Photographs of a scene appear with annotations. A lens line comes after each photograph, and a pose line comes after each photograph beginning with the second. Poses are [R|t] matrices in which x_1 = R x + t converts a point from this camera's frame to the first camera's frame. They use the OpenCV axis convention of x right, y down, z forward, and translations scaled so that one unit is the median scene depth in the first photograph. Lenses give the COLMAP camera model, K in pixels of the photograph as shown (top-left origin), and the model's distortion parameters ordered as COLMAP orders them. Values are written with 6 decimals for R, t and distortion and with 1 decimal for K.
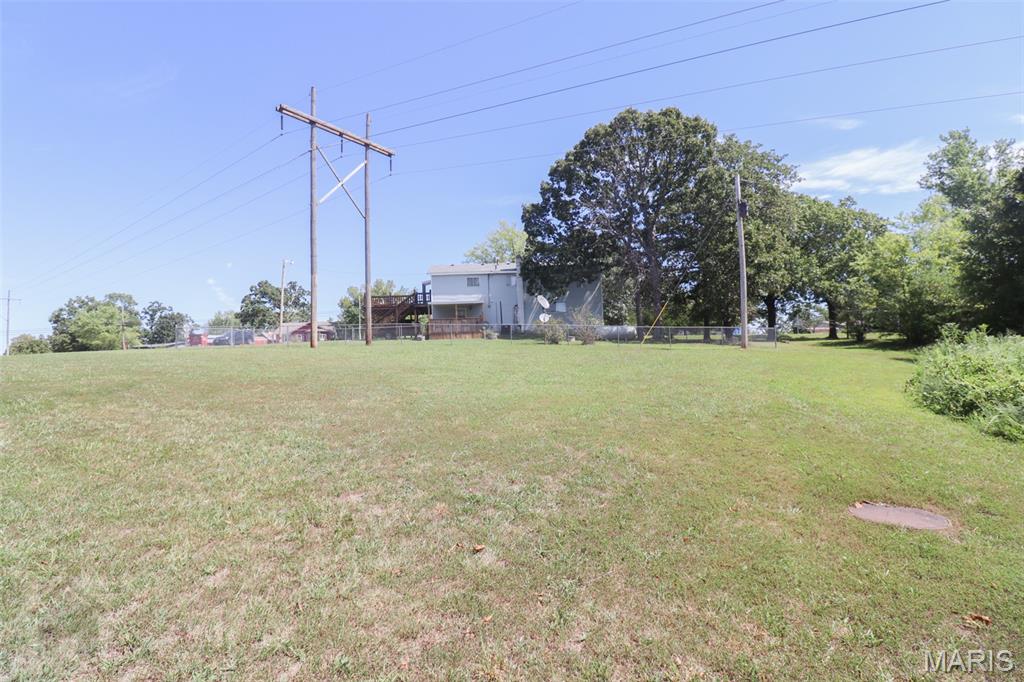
lens RADIAL K [[486.8, 0, 511.0], [0, 486.8, 326.8], [0, 0, 1]] dist [0.012974, -0.019843]
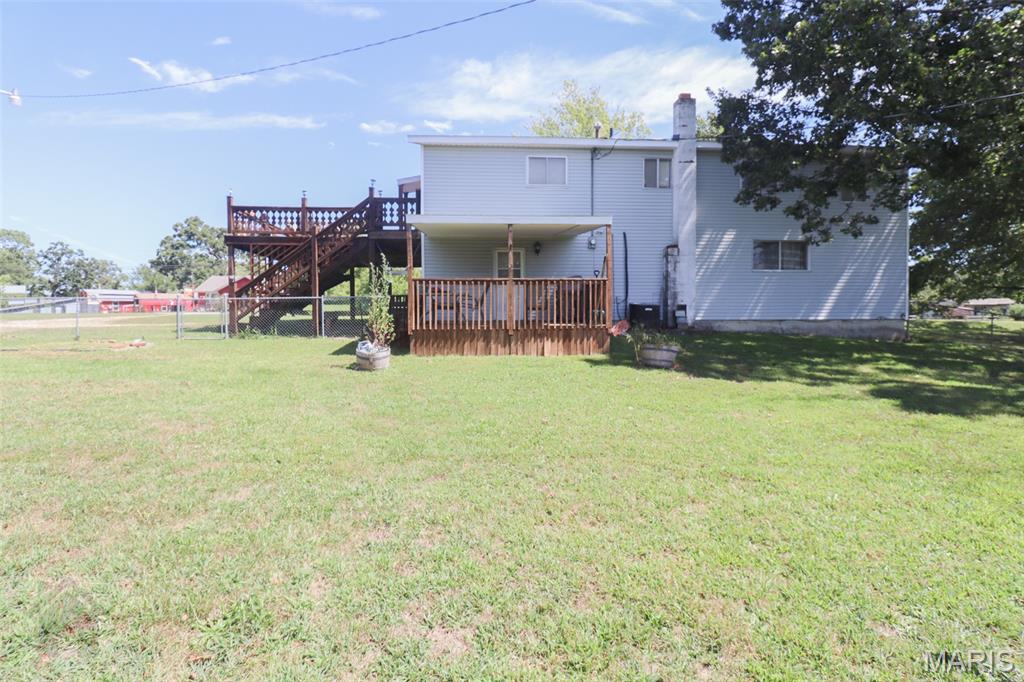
lens RADIAL K [[486.8, 0, 511.0], [0, 486.8, 326.8], [0, 0, 1]] dist [0.012974, -0.019843]
pose [[0.999220, 0.031259, 0.024136, -0.106226], [-0.033081, 0.996312, 0.079170, -0.010890], [-0.021572, -0.079906, 0.996569, 0.658072]]
